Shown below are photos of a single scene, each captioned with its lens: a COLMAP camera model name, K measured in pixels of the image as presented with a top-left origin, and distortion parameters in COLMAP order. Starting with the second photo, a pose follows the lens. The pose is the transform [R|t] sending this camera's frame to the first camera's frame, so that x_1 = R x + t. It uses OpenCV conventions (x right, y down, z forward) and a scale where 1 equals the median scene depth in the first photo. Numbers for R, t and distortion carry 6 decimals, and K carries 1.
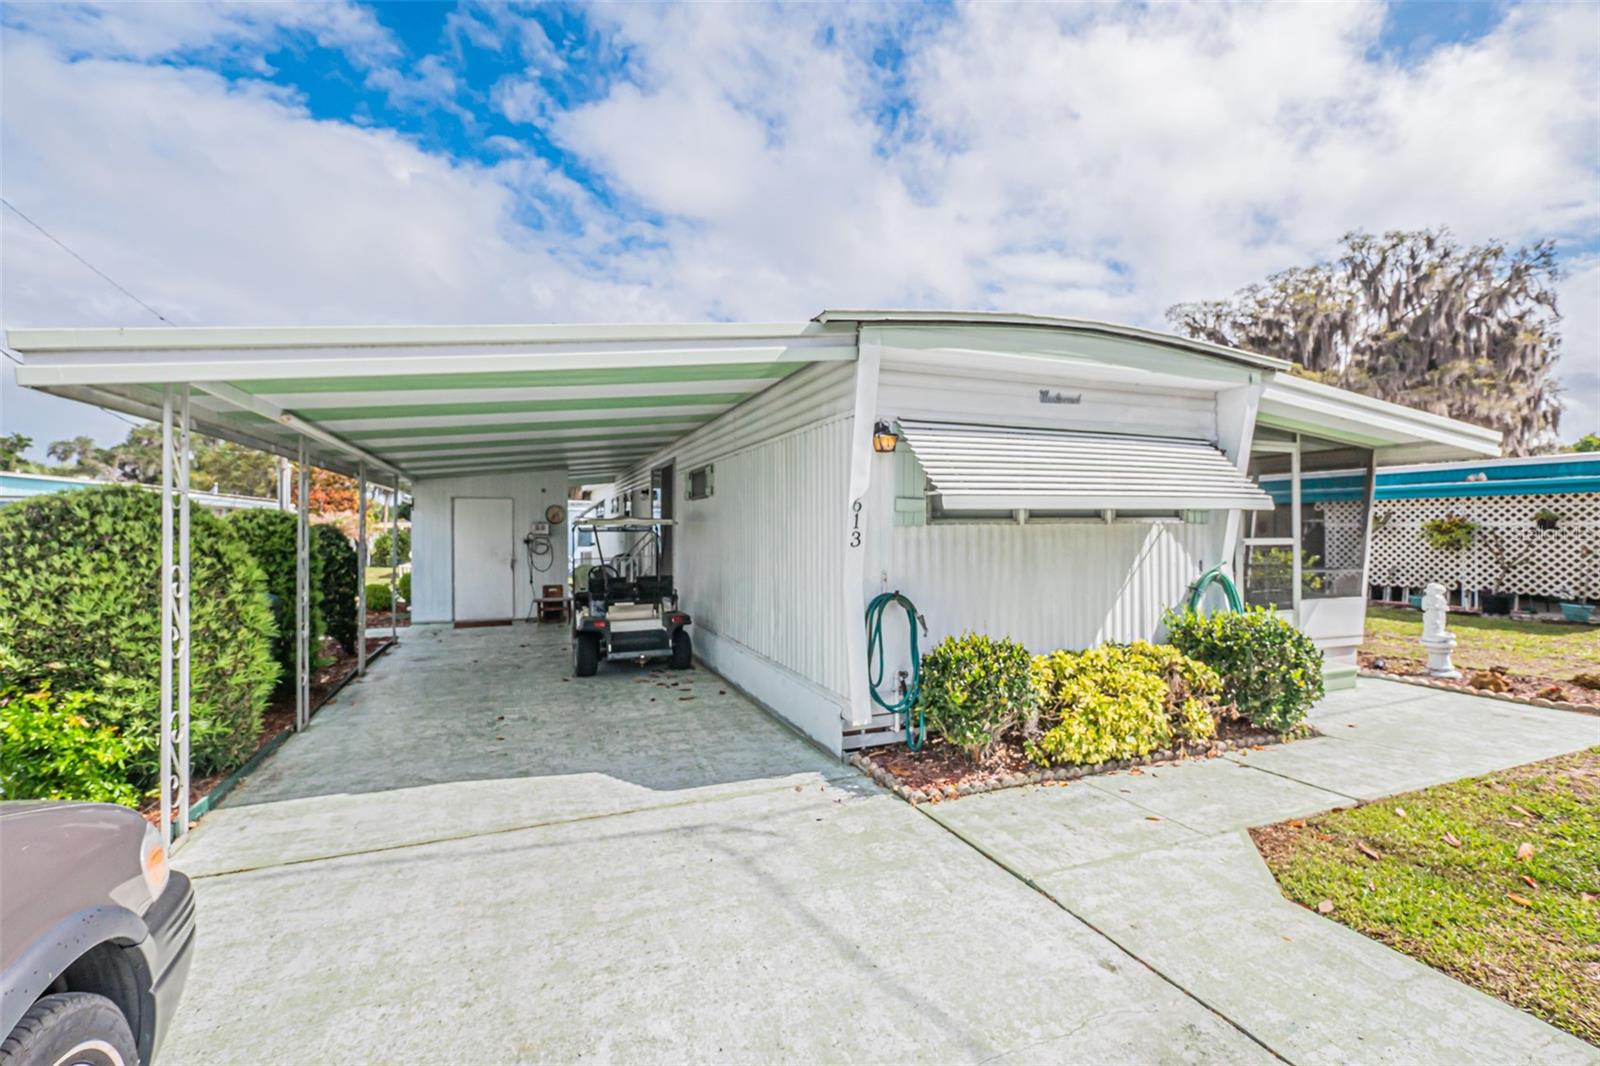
lens RADIAL K [[692.4, 0, 800.0], [0, 692.4, 533.0], [0, 0, 1]] dist [-0.004124, 0.000004]
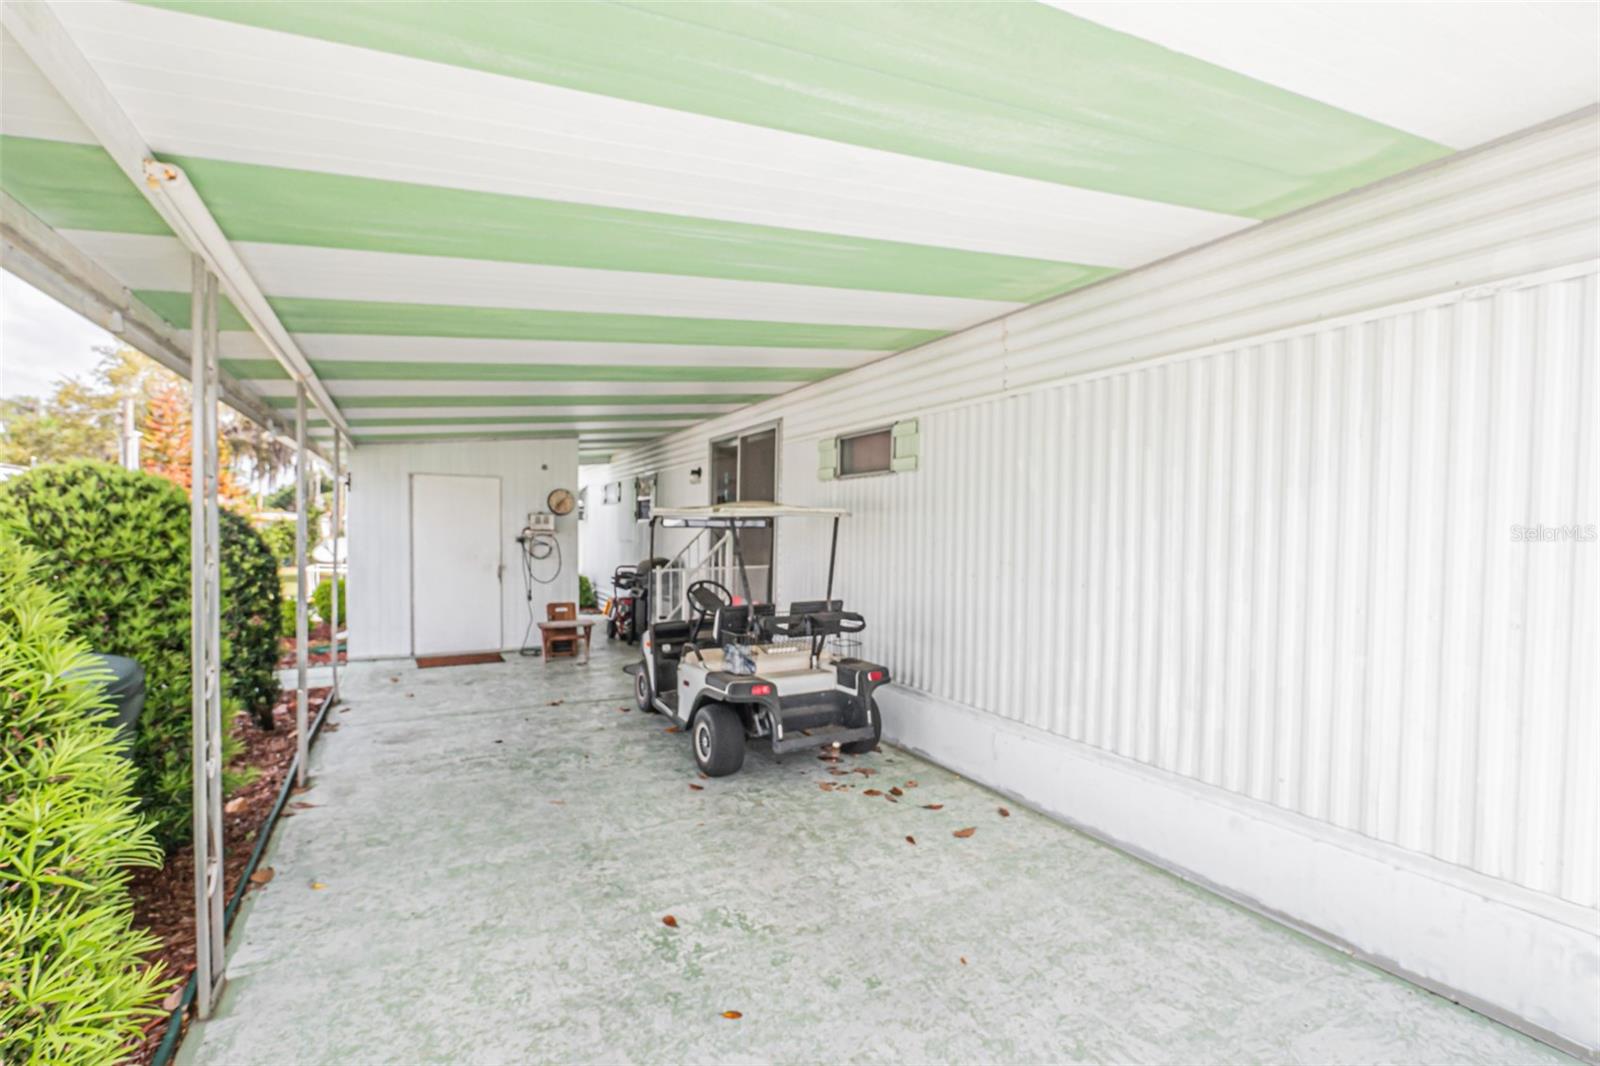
lens RADIAL K [[701.8, 0, 805.4], [0, 701.8, 554.6], [0, 0, 1]] dist [-0.006309, -0.000220]
pose [[0.991465, 0.009999, 0.129989, -0.283877], [-0.014070, 0.999438, 0.030433, 0.002436], [-0.129611, -0.032002, 0.991048, 0.368386]]
